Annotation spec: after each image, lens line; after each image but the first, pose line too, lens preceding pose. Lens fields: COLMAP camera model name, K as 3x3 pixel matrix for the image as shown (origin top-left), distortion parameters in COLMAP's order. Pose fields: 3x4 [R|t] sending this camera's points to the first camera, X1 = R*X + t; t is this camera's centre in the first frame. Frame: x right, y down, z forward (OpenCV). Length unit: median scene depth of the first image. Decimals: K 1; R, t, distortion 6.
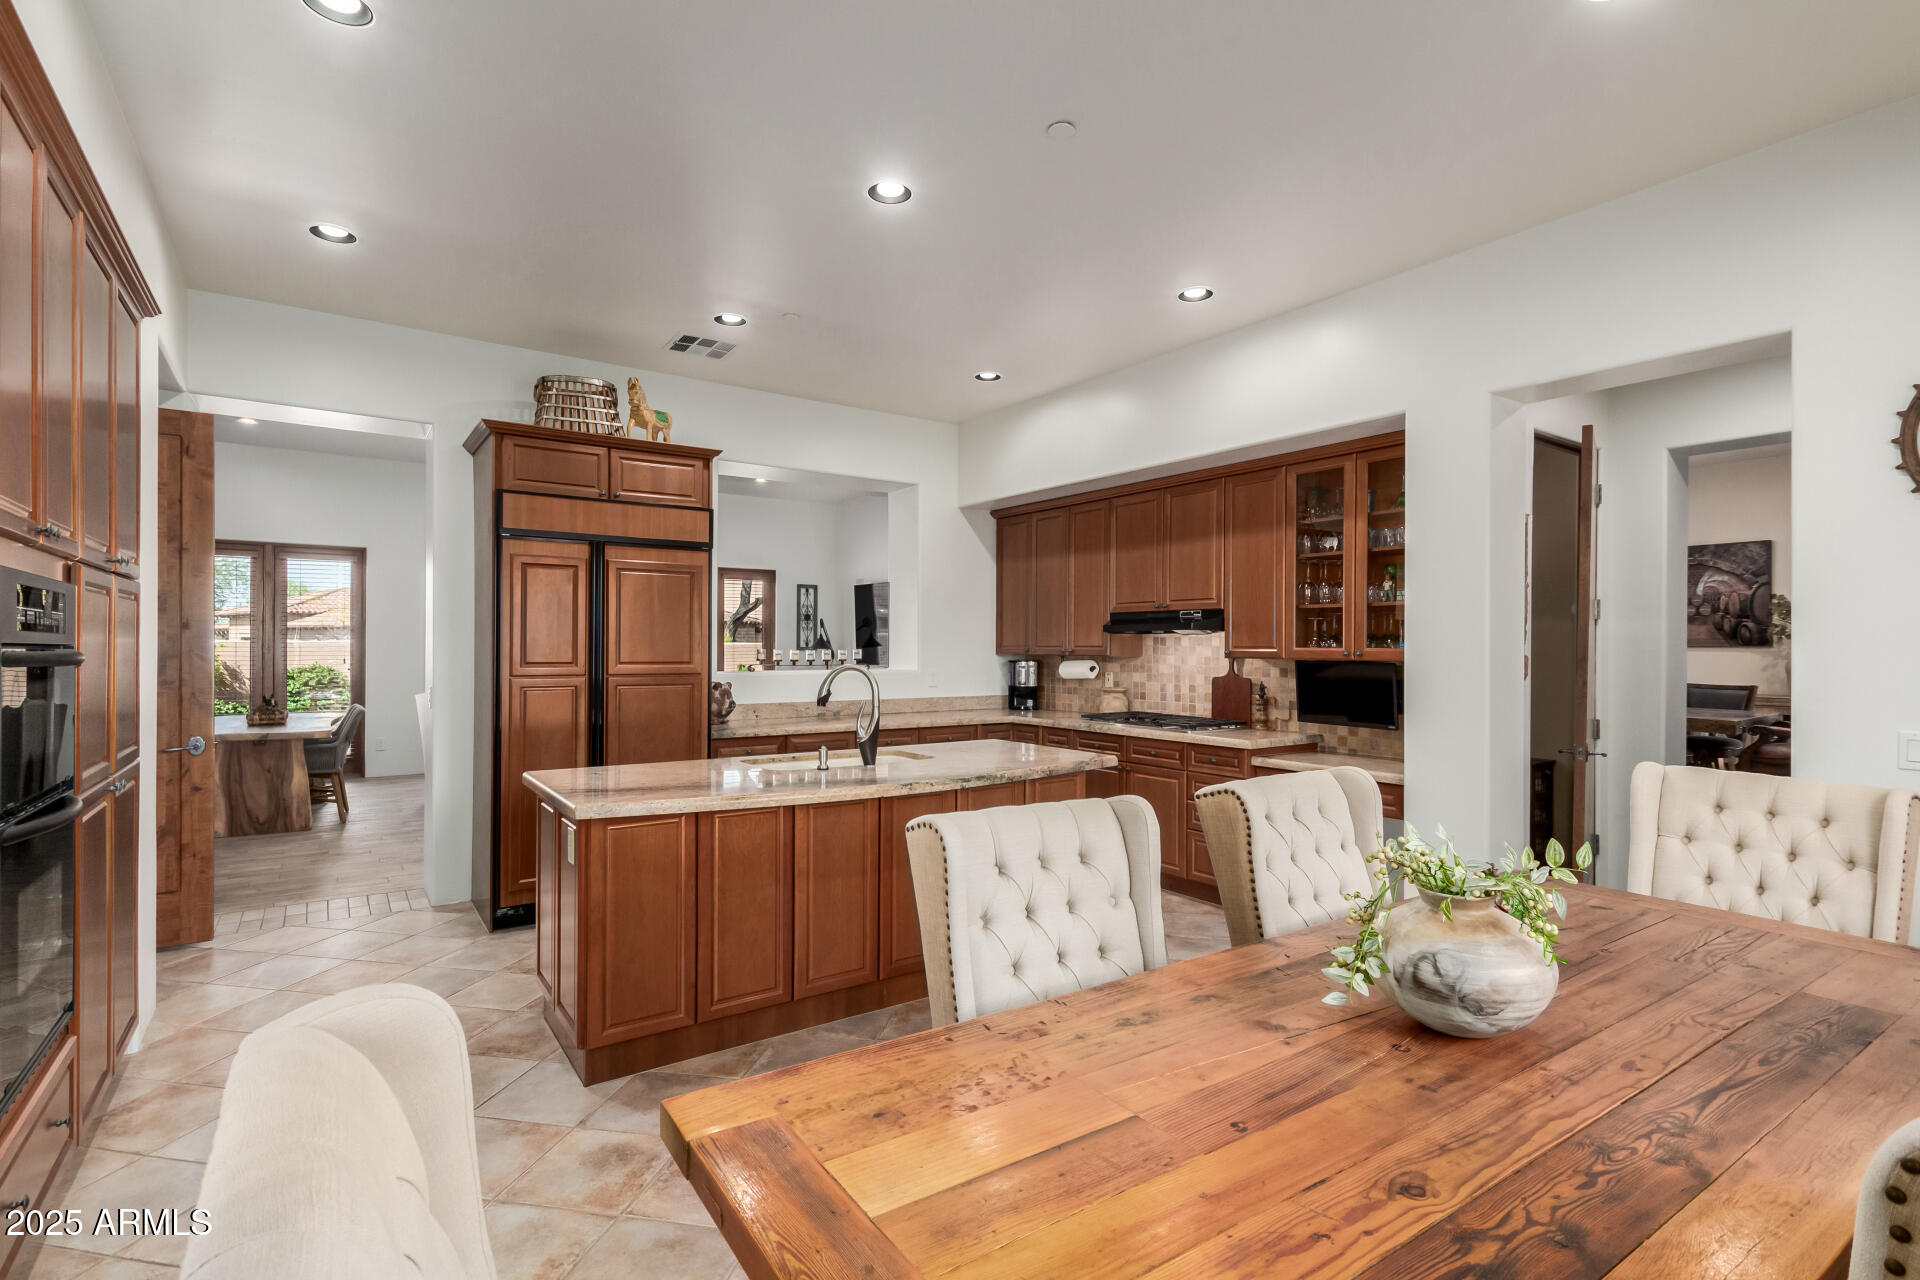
lens RADIAL K [[895.5, 0, 949.2], [0, 895.5, 650.8], [0, 0, 1]] dist [-0.006124, -0.000268]
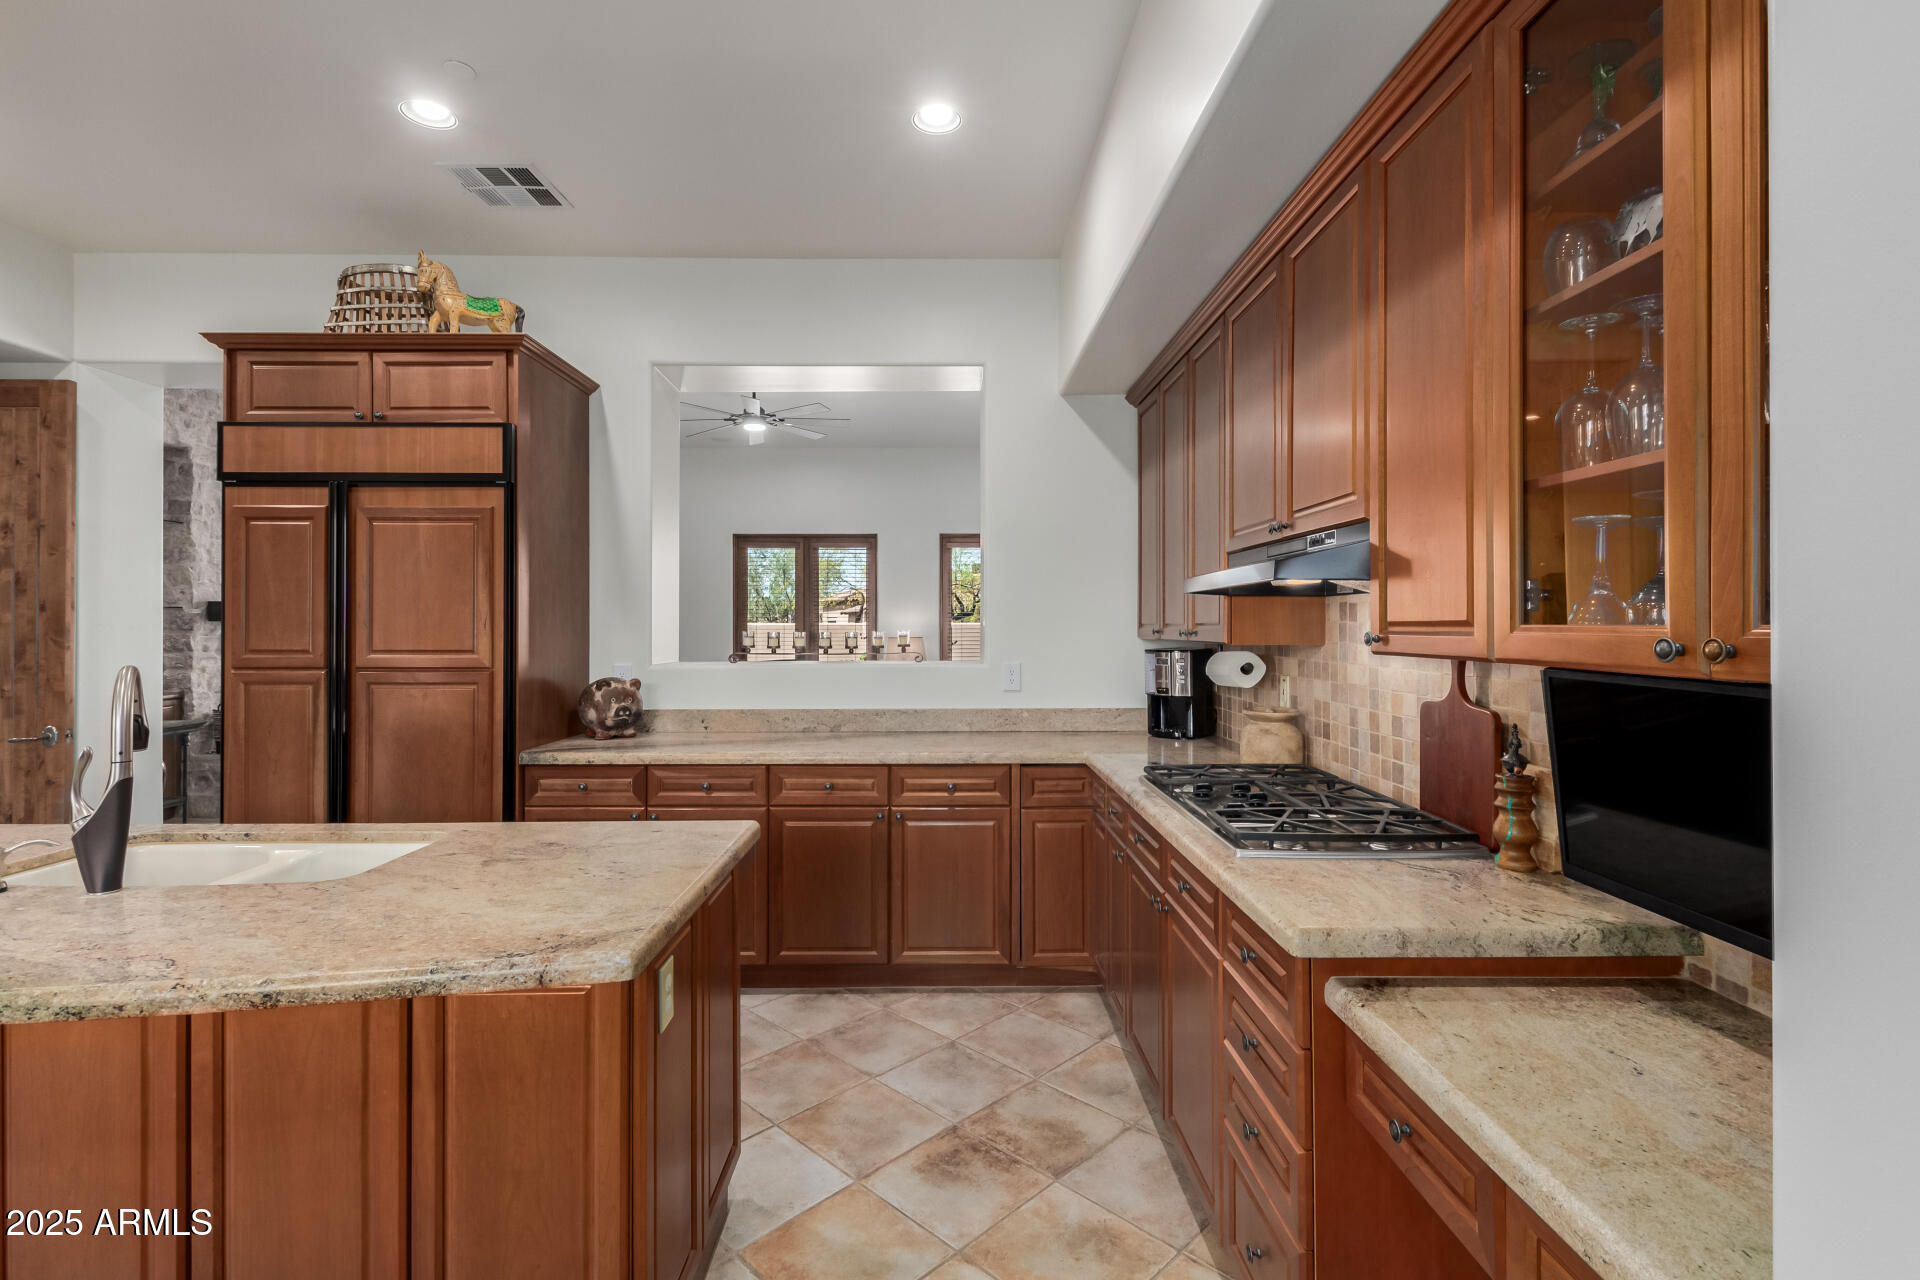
lens RADIAL K [[895.5, 0, 962.0], [0, 895.5, 624.4], [0, 0, 1]] dist [-0.006124, -0.000268]
pose [[0.823123, -0.004249, -0.567847, 0.381108], [0.003669, 0.999991, -0.002164, -0.004093], [0.567851, -0.000302, 0.823131, 0.624255]]
